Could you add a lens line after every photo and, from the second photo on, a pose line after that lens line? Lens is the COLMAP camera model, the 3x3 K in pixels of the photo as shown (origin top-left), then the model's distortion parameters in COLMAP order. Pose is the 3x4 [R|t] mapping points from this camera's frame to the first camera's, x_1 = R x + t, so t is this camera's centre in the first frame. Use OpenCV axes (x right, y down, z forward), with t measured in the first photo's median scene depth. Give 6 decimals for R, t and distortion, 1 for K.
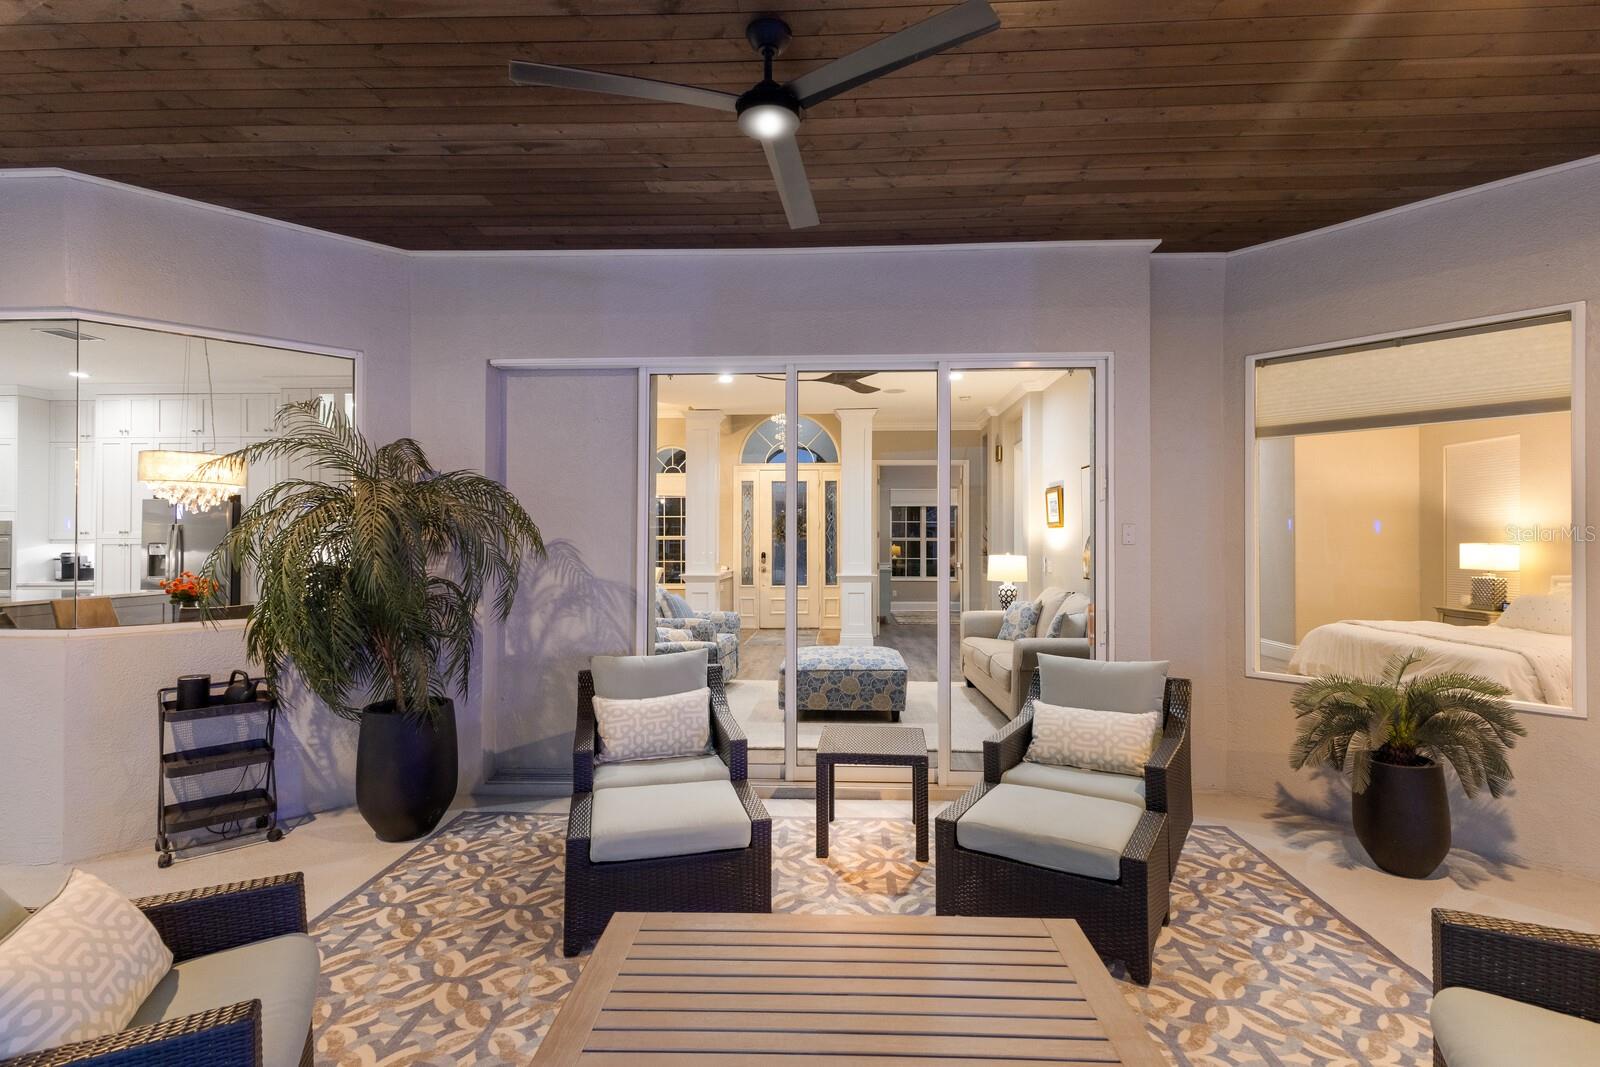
lens RADIAL K [[758.3, 0, 800.0], [0, 758.3, 533.5], [0, 0, 1]] dist [0.001977, 0.000075]
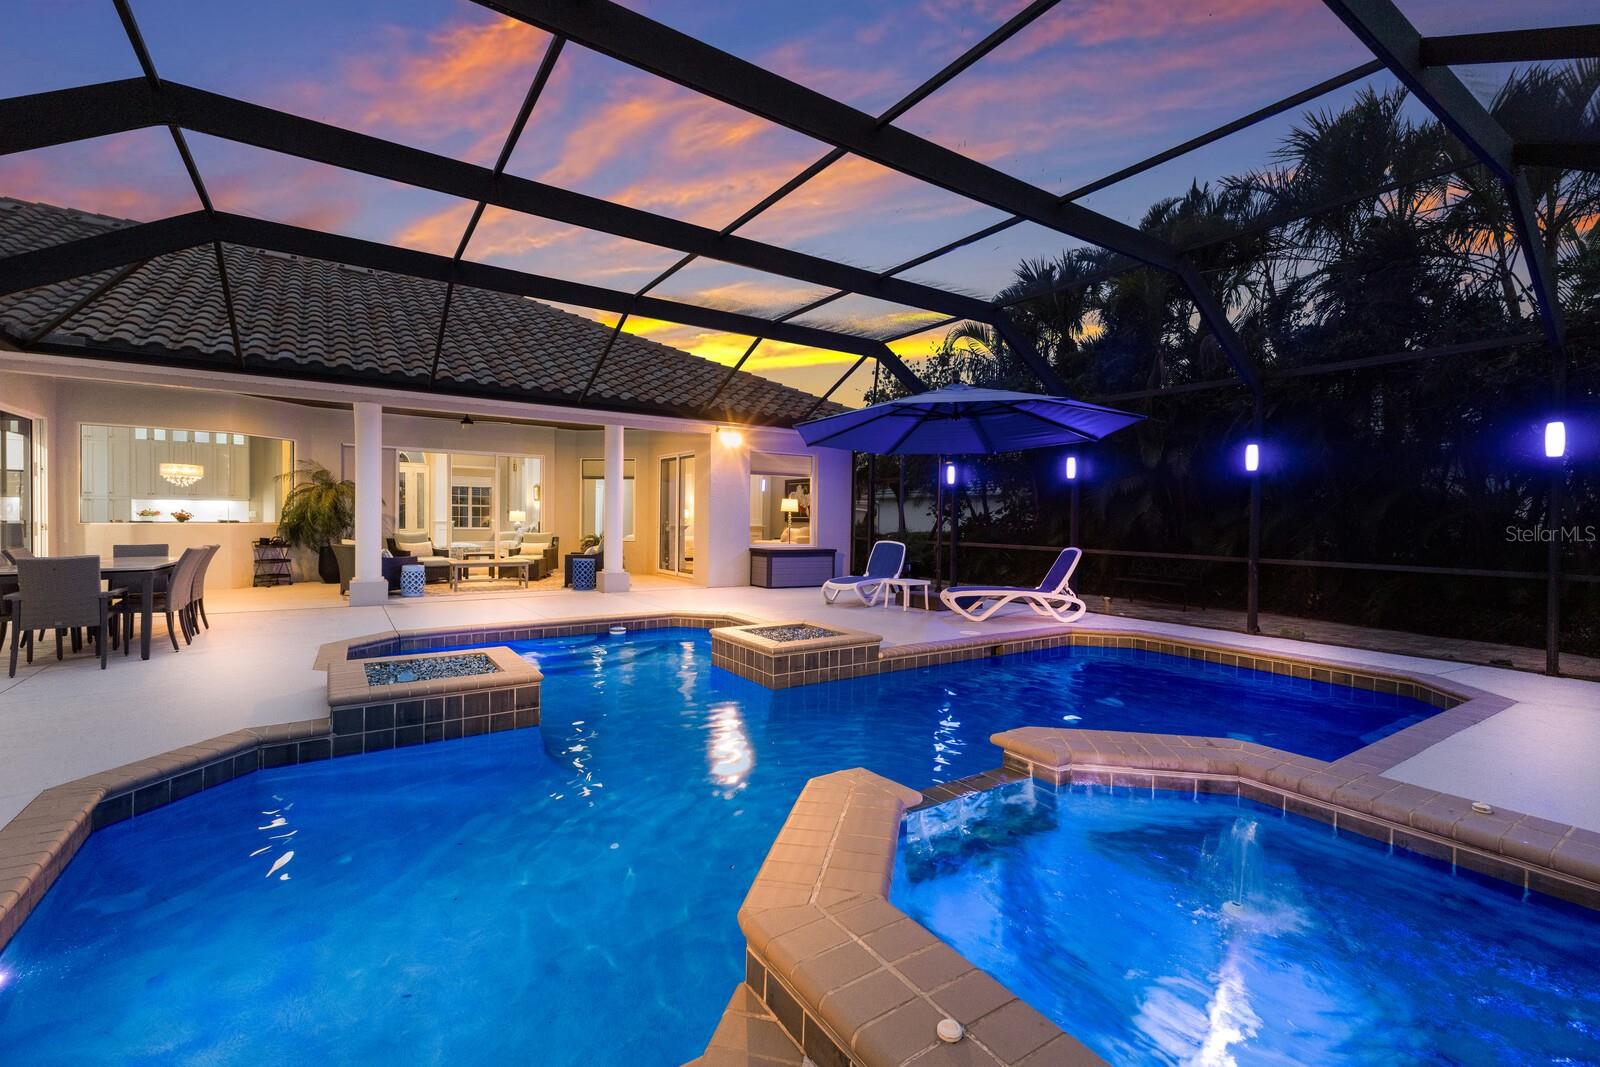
lens RADIAL K [[698.8, 0, 806.9], [0, 698.8, 529.4], [0, 0, 1]] dist [0.011780, 0.000281]
pose [[0.799026, -0.002526, 0.601291, -0.613988], [-0.017173, 0.999487, 0.027020, 0.016888], [-0.601051, -0.031916, 0.798573, -2.474490]]
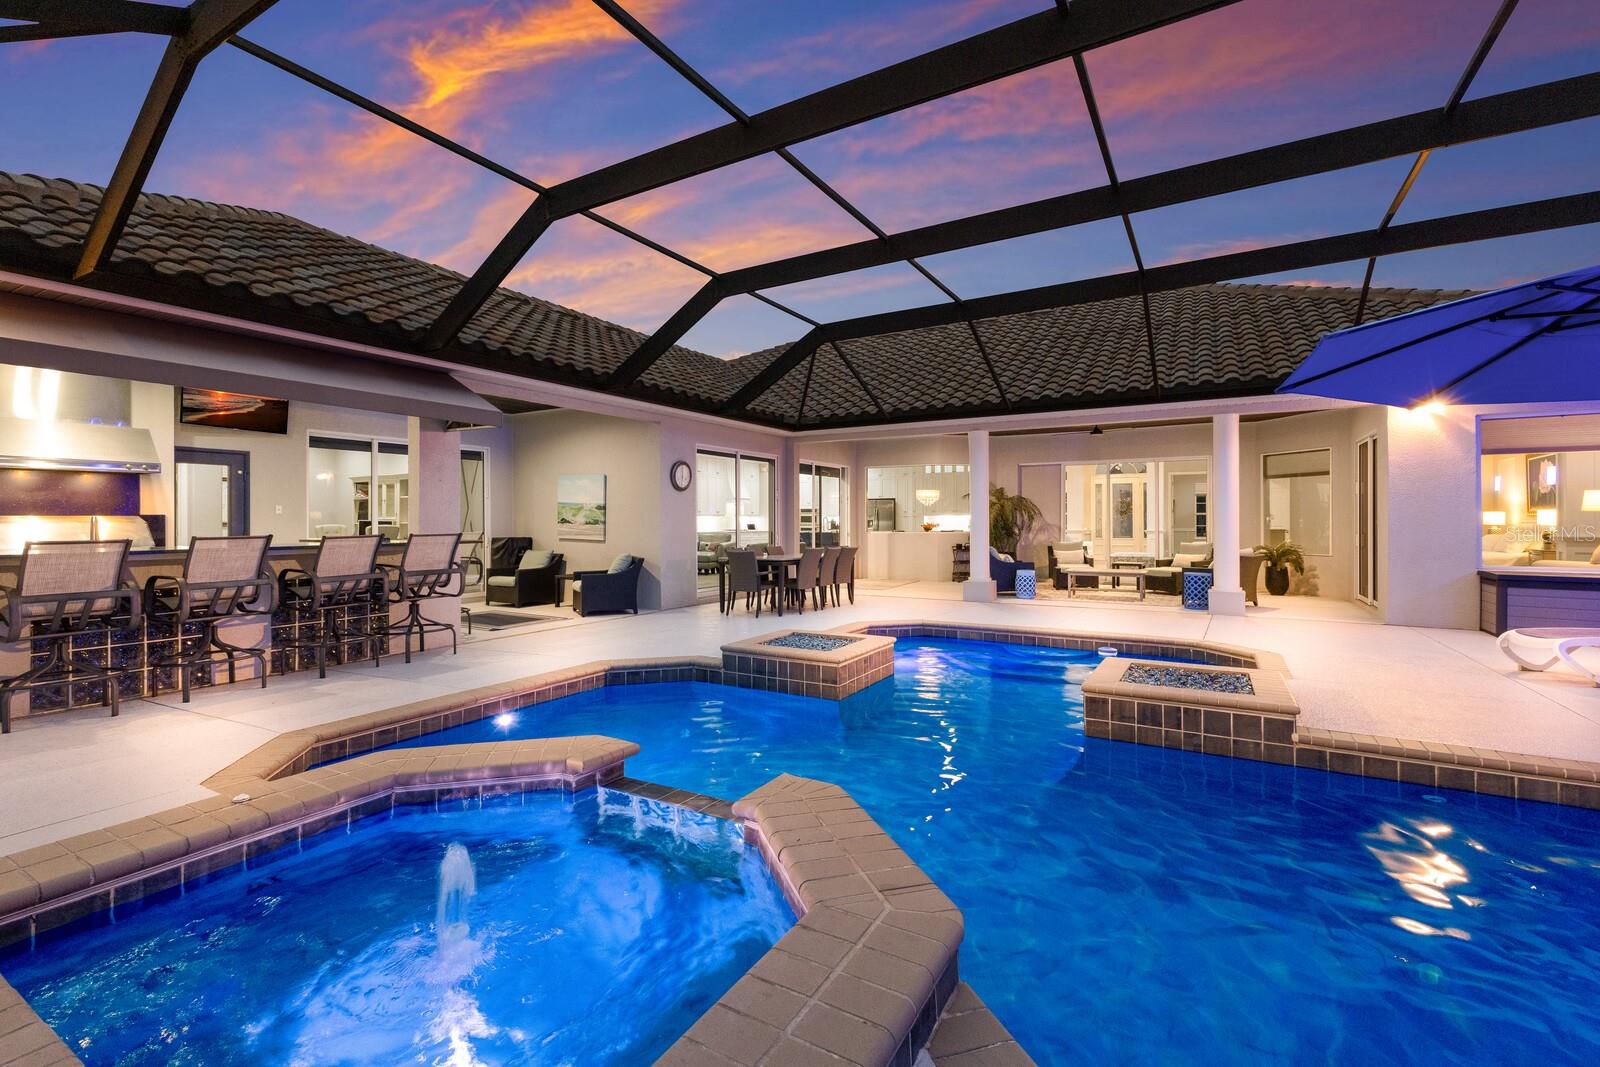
lens RADIAL K [[707.0, 0, 802.2], [0, 707.0, 519.4], [0, 0, 1]] dist [0.009587, -0.000123]
pose [[0.887806, -0.004074, -0.460199, 0.237817], [0.006832, 0.999967, 0.004328, 0.019140], [0.460166, -0.006987, 0.887805, -2.543323]]
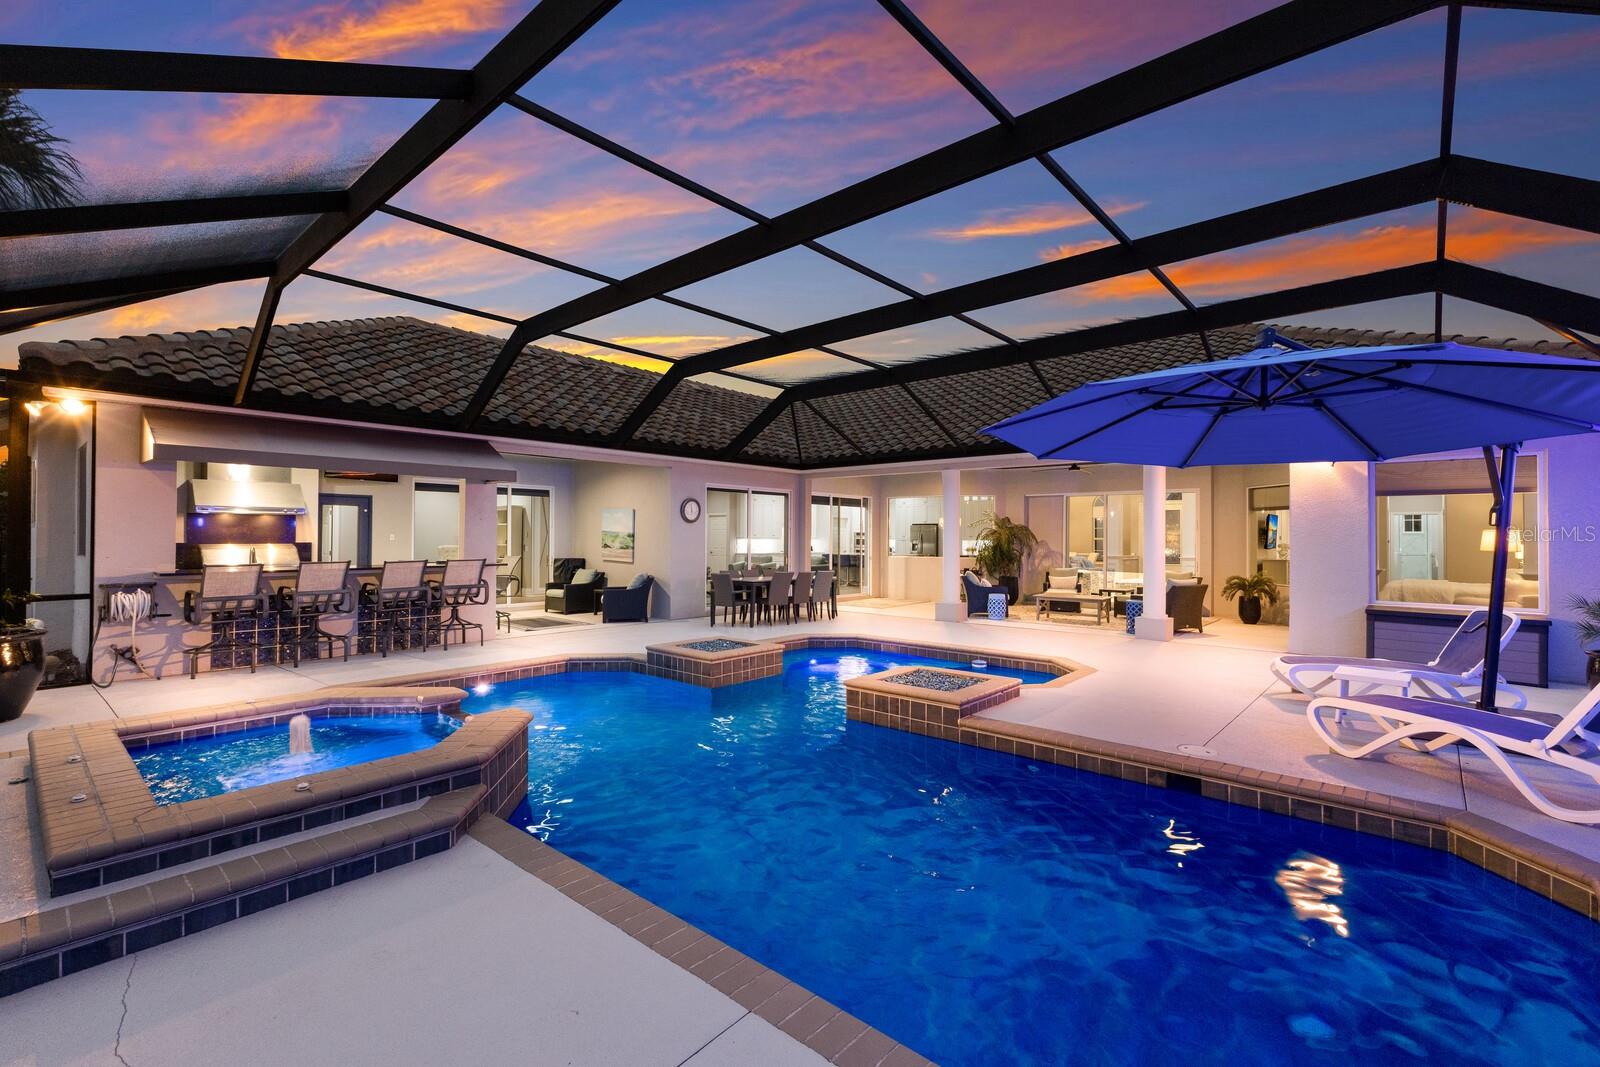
lens RADIAL K [[698.8, 0, 806.9], [0, 698.8, 529.4], [0, 0, 1]] dist [0.011780, 0.000281]
pose [[0.787155, -0.002864, -0.616748, 0.950410], [-0.000256, 0.999988, -0.004970, -0.029024], [0.616755, 0.004070, 0.787145, -2.586018]]
